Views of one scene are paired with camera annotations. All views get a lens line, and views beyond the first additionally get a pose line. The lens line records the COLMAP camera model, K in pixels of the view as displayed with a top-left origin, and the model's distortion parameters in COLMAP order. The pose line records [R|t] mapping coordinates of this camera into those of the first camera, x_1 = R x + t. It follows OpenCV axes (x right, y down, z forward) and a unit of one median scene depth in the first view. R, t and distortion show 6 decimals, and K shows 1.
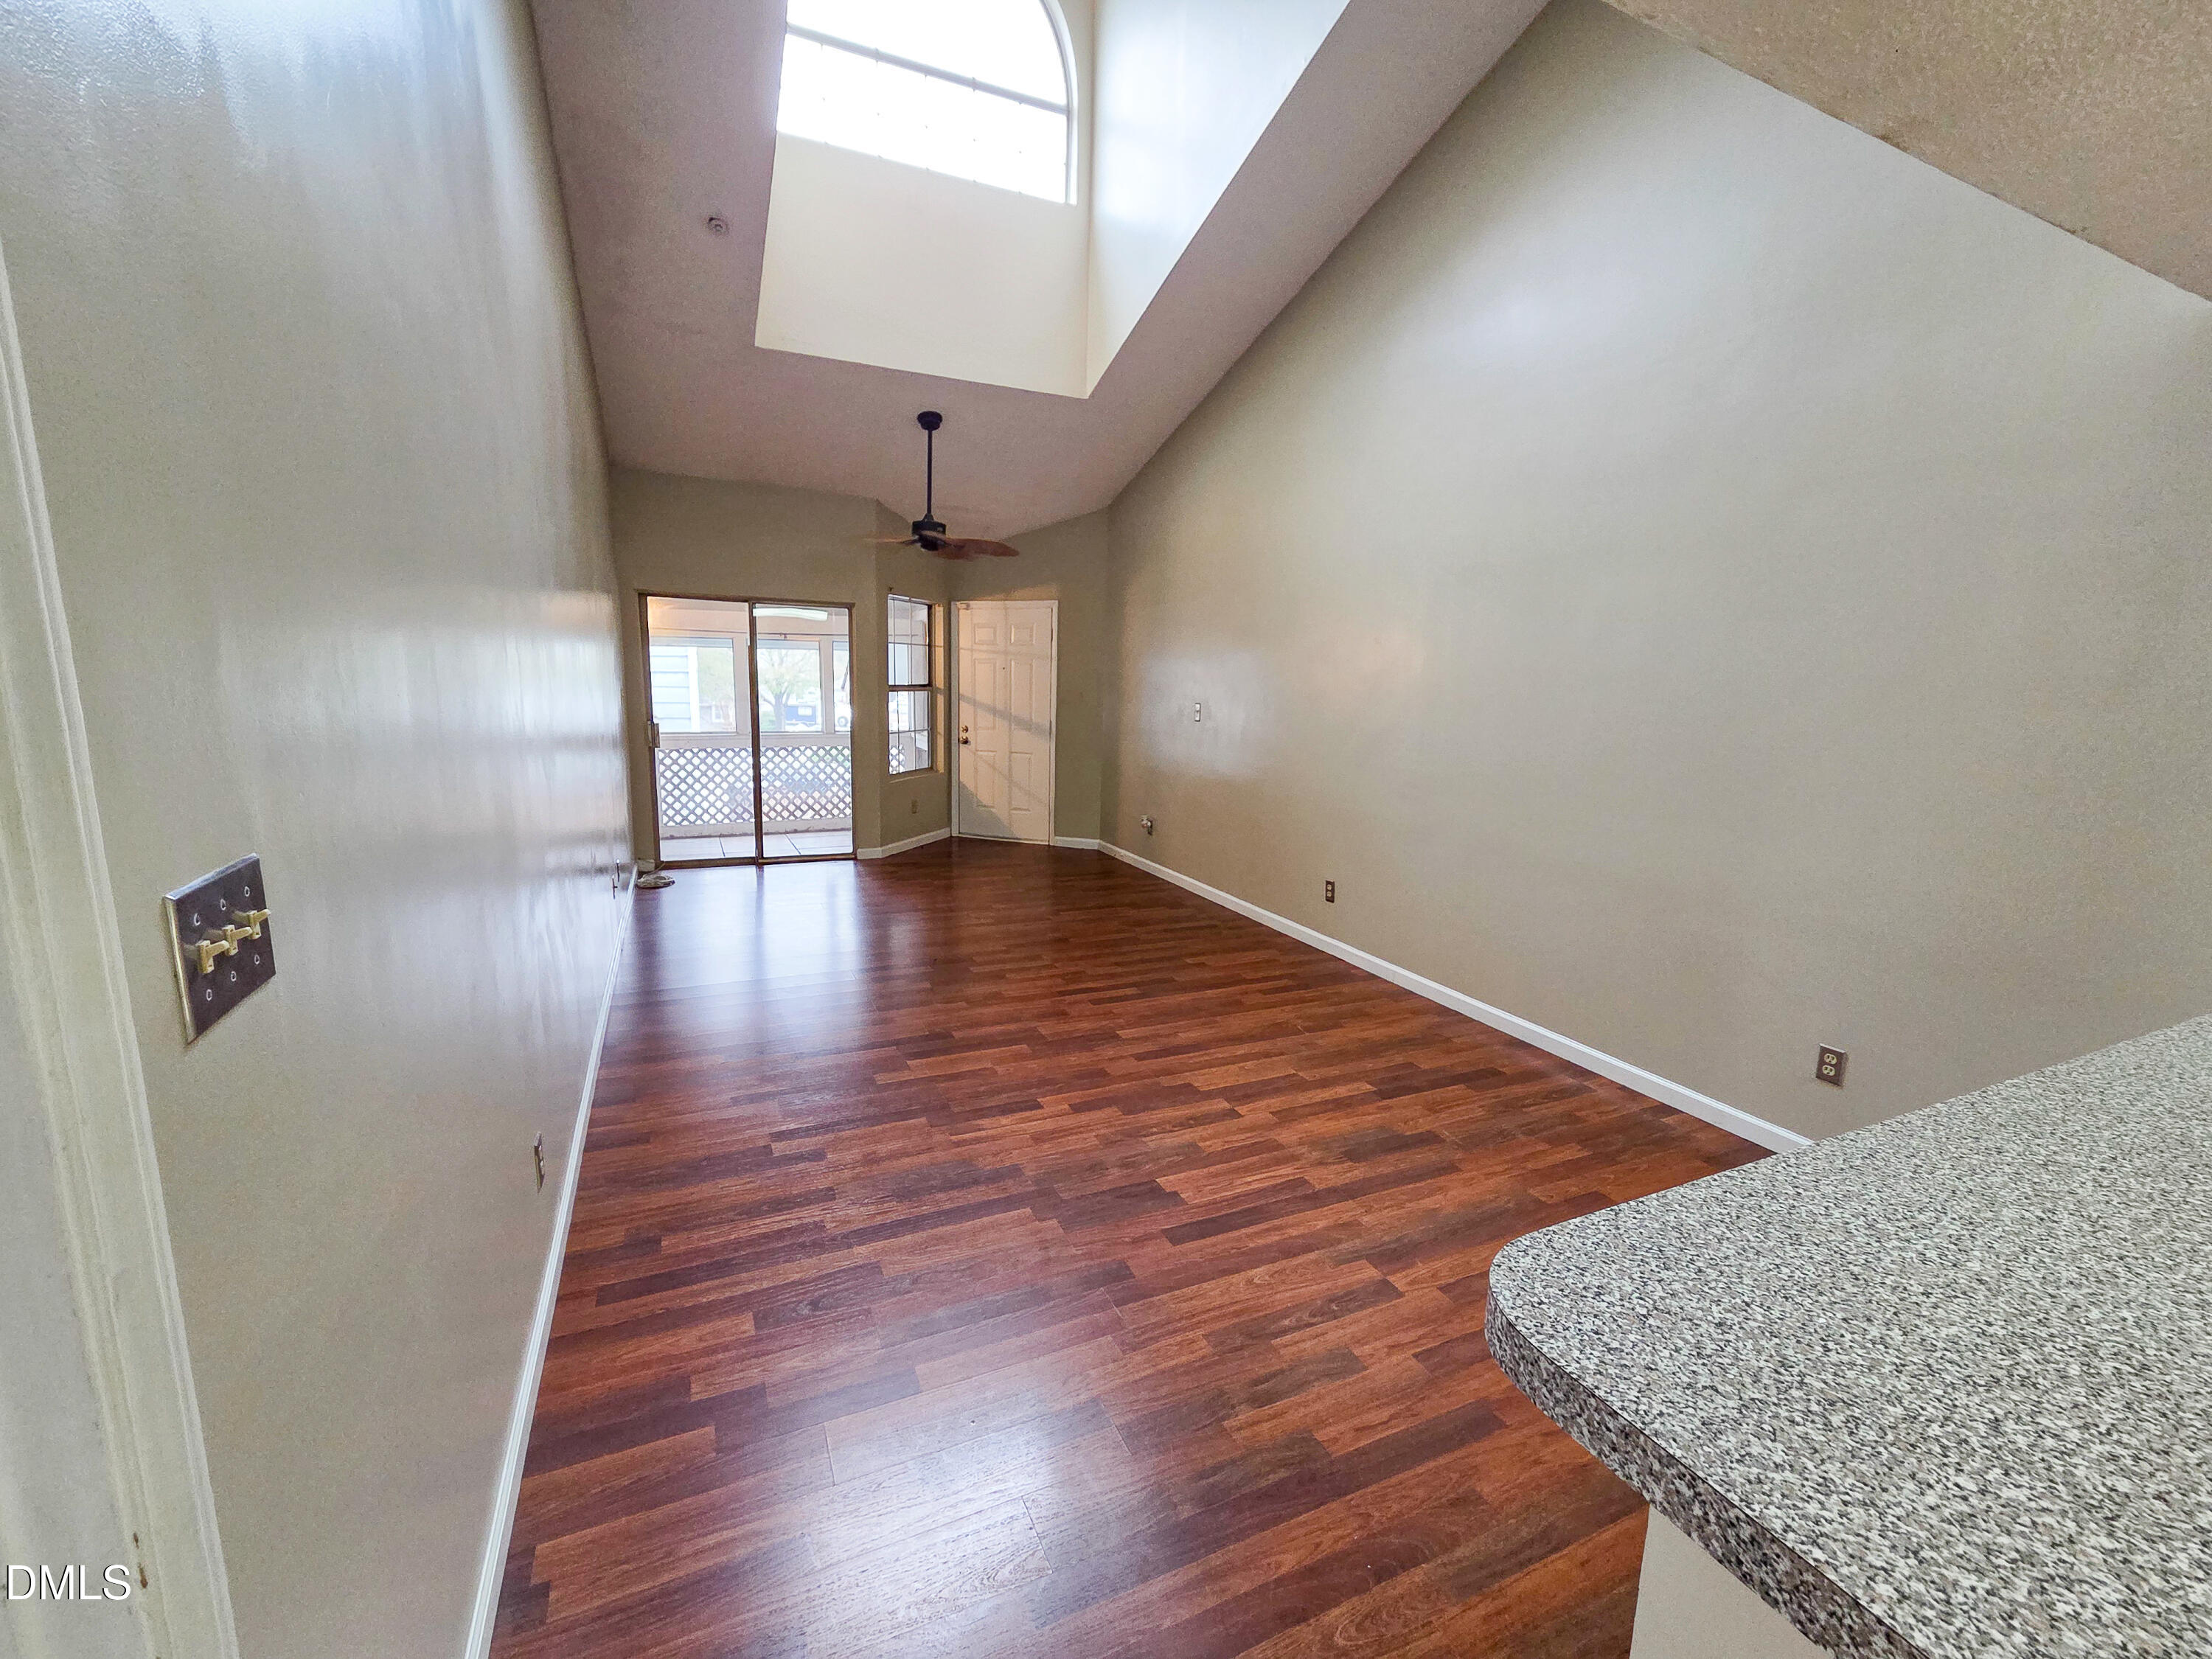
lens RADIAL K [[913.5, 0, 1098.1], [0, 913.5, 840.3], [0, 0, 1]] dist [0.001576, 0.000139]
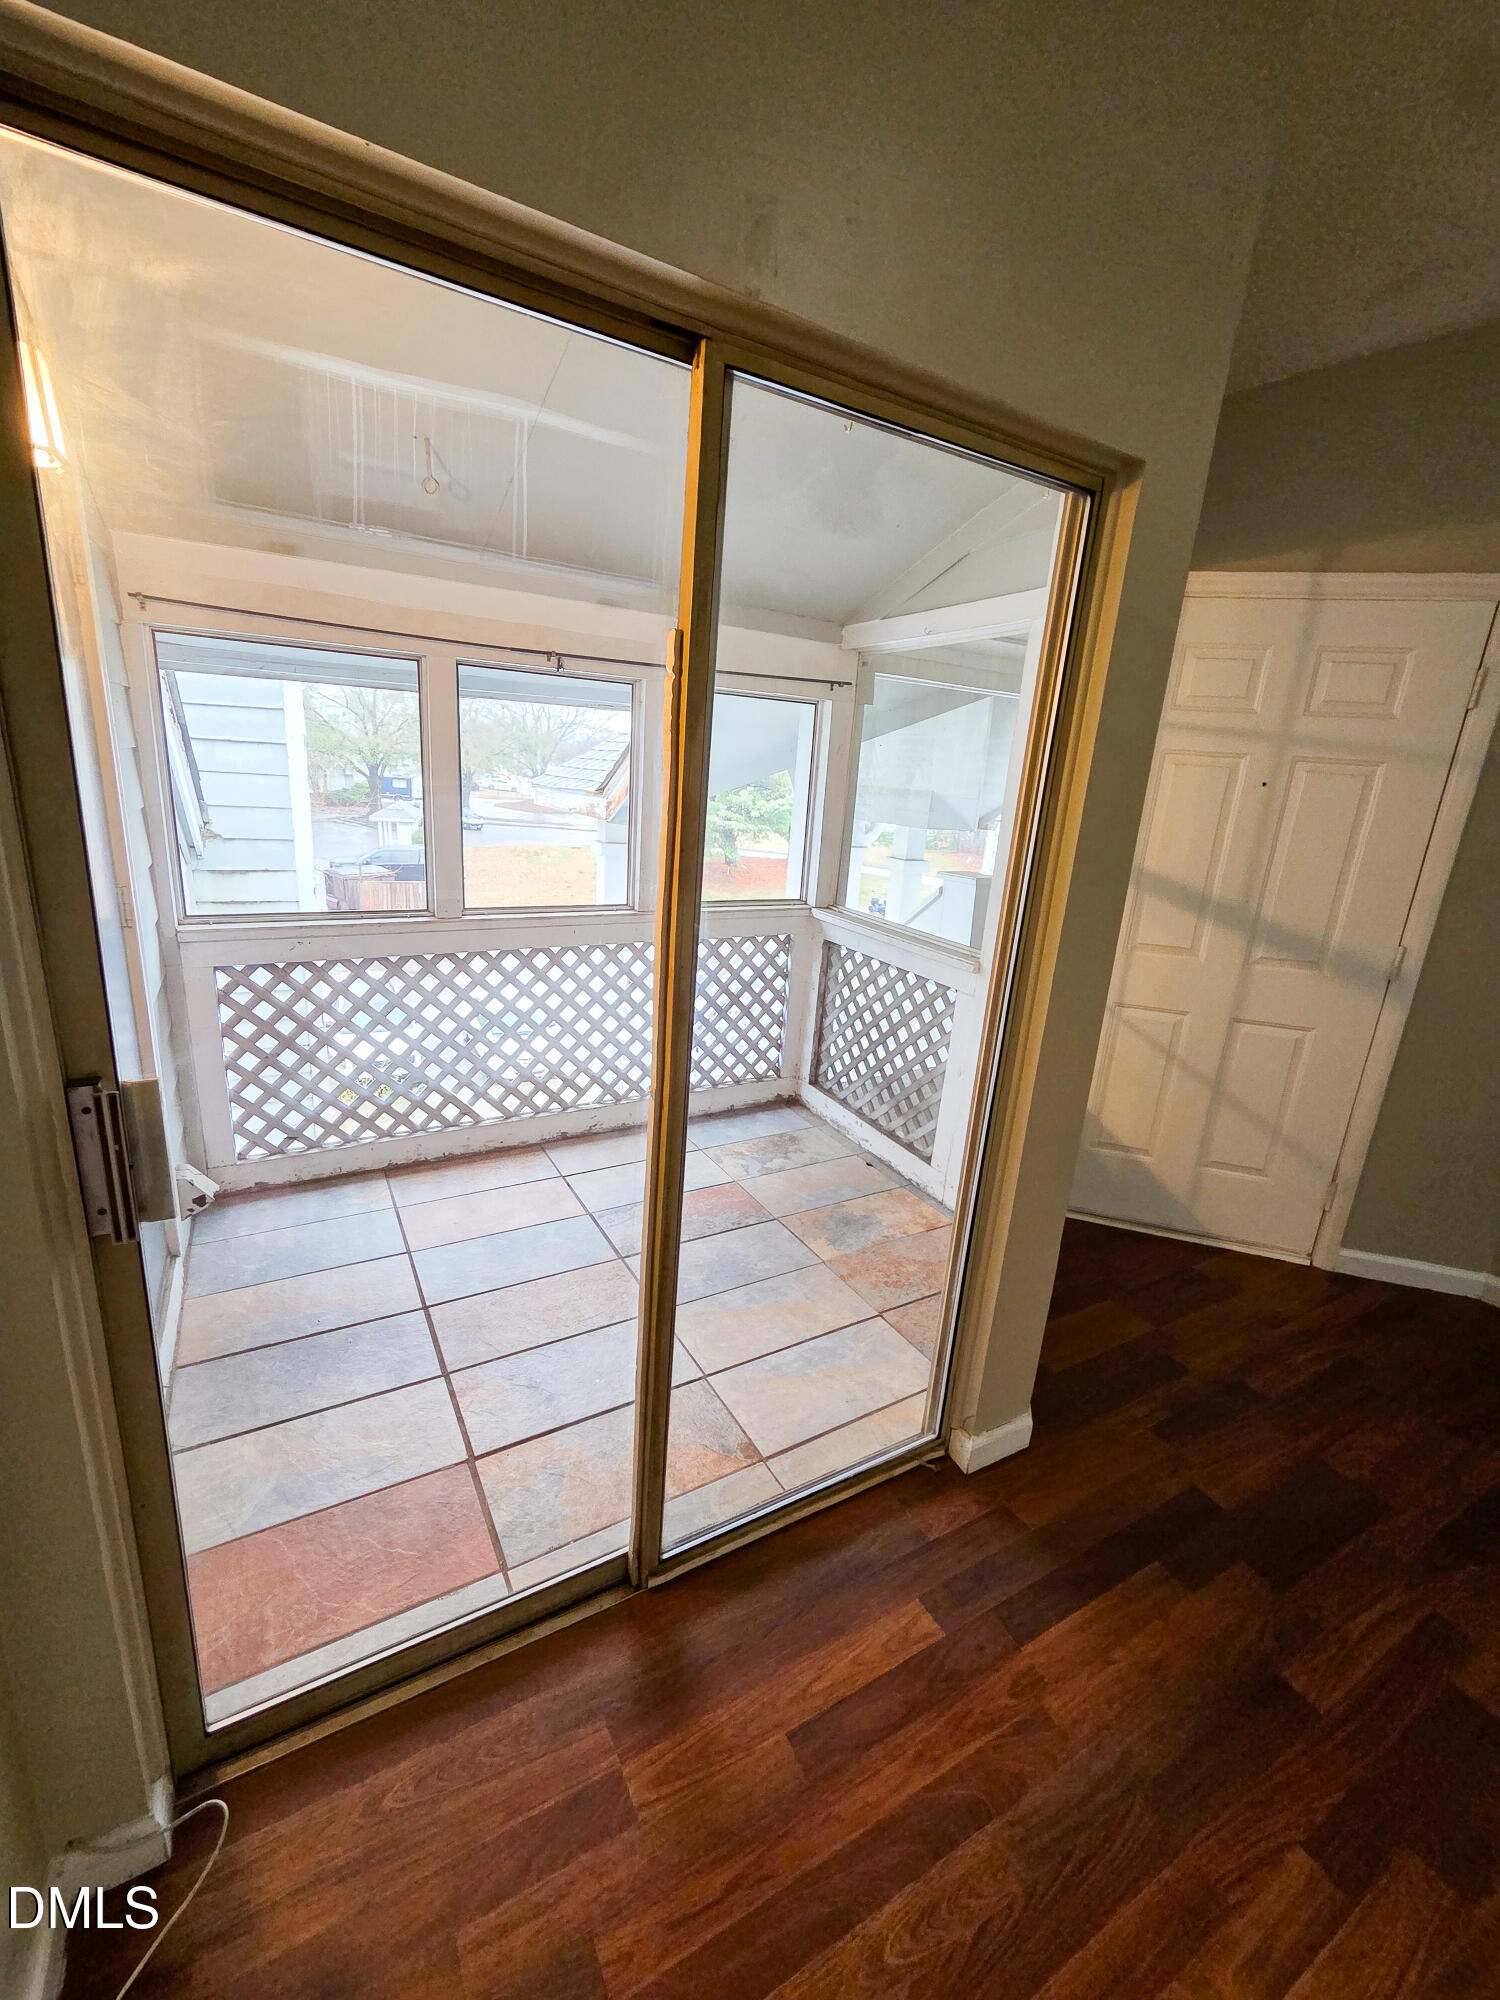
lens RADIAL K [[825.9, 0, 750.0], [0, 825.9, 1000.0], [0, 0, 1]] dist [0.001576, 0.000139]
pose [[0.994951, 0.019209, 0.098510, -0.460054], [-0.029269, 0.994382, 0.101722, -0.189038], [-0.096003, -0.104092, 0.989923, 0.997009]]
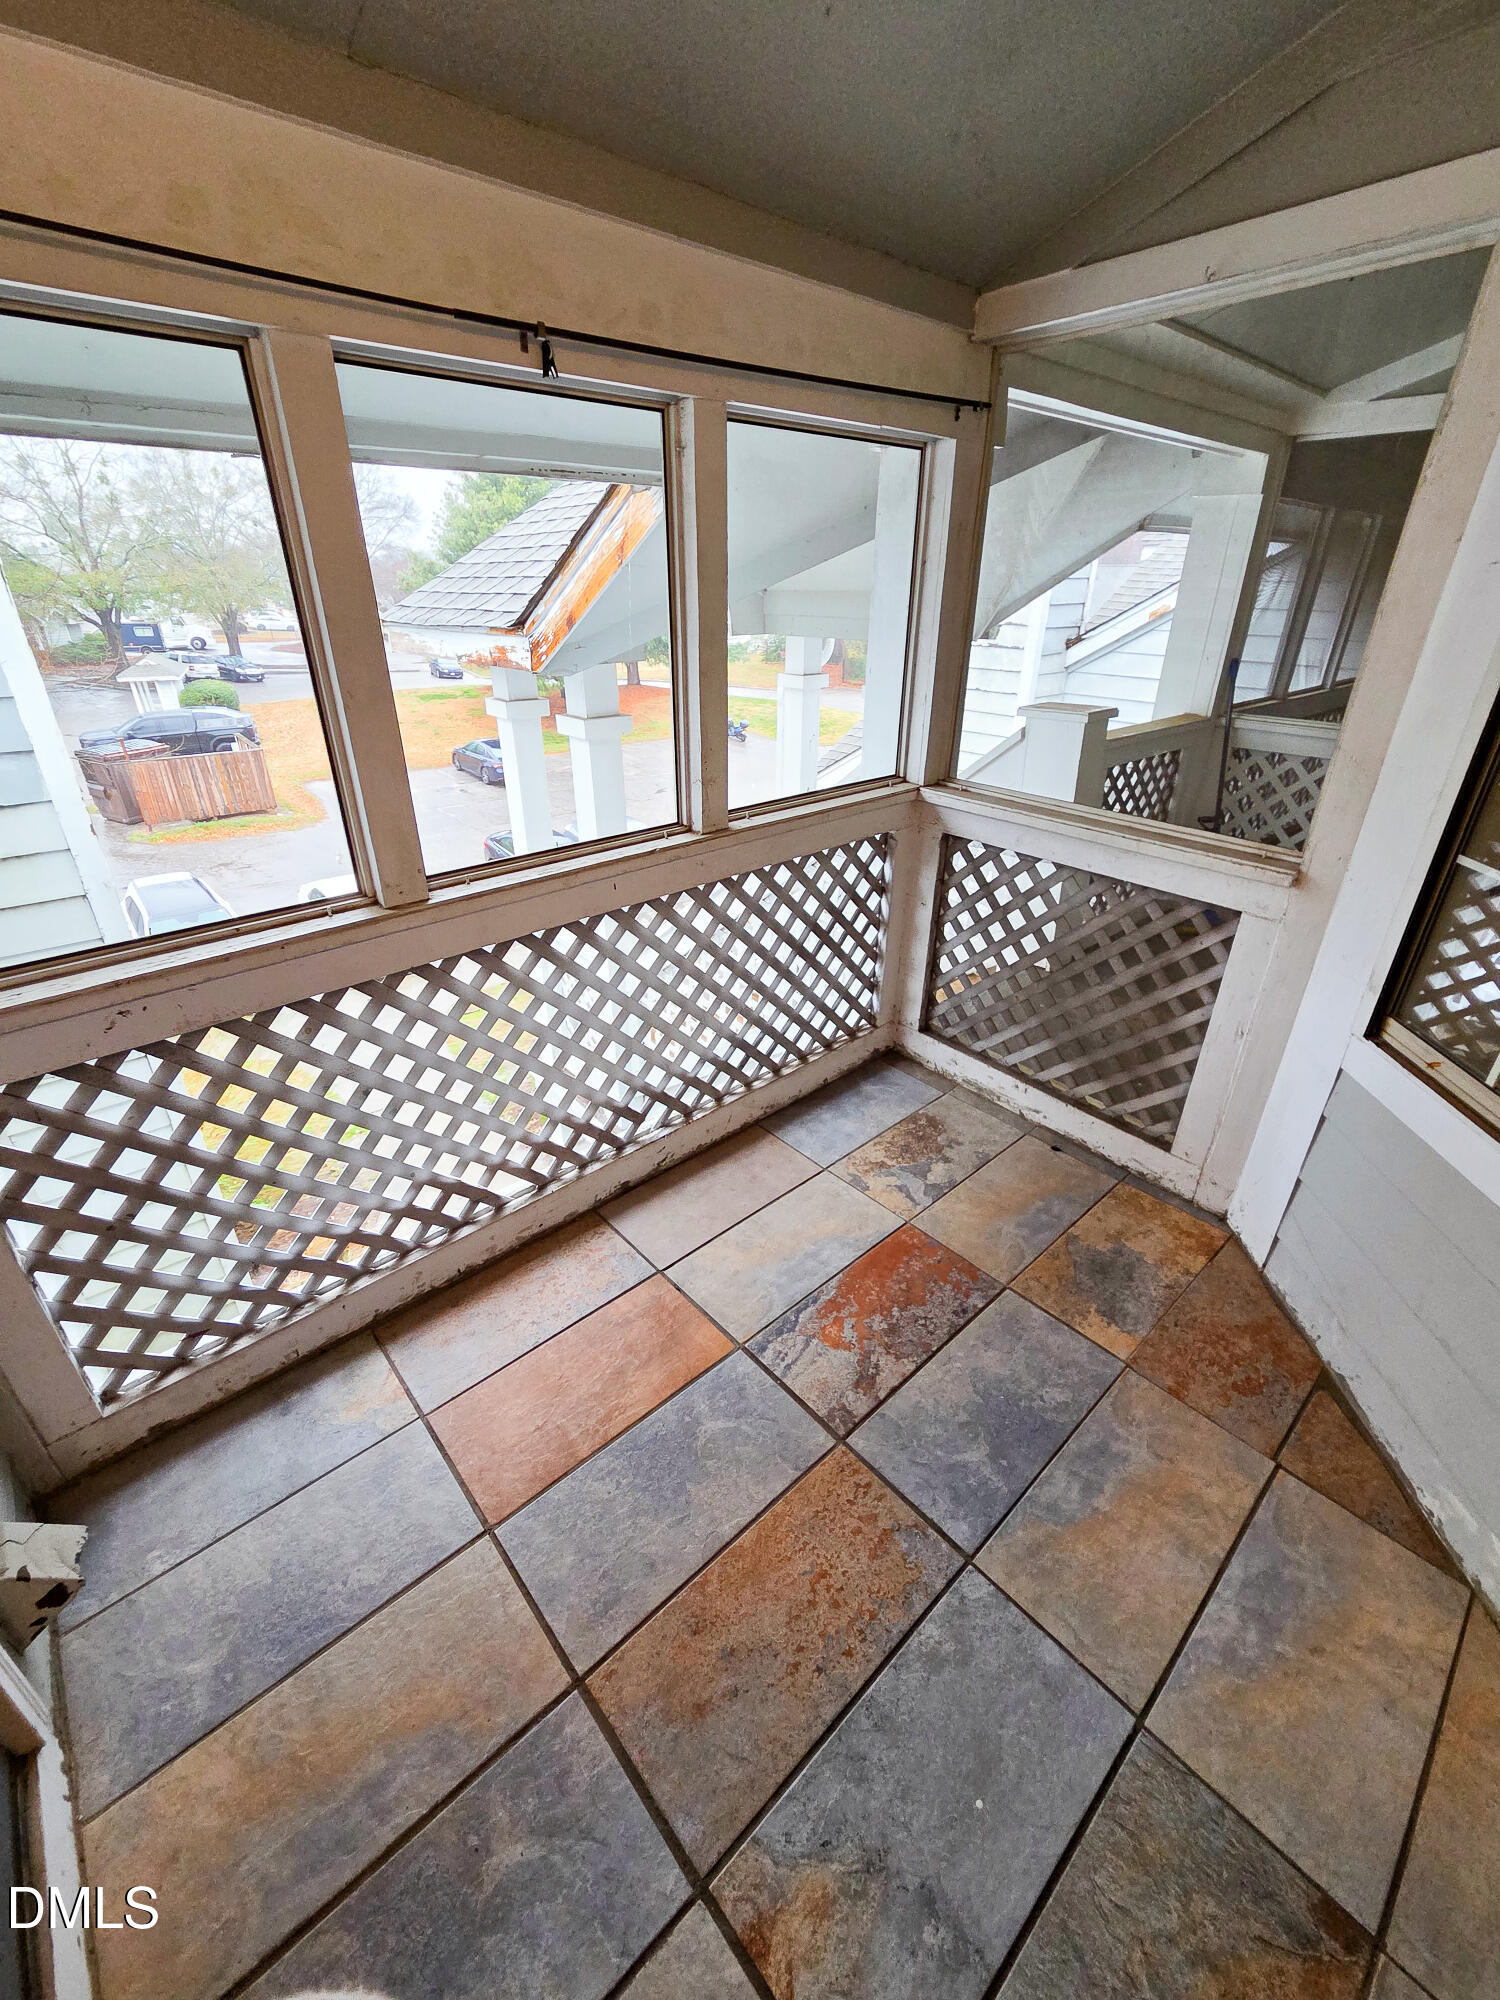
lens RADIAL K [[822.4, 0, 752.4], [0, 822.4, 997.3], [0, 0, 1]] dist [0.001311, -0.000190]
pose [[0.955553, -0.147857, 0.255062, -0.567674], [0.067126, 0.951538, 0.300117, -0.229352], [-0.287075, -0.269656, 0.919170, 1.250444]]
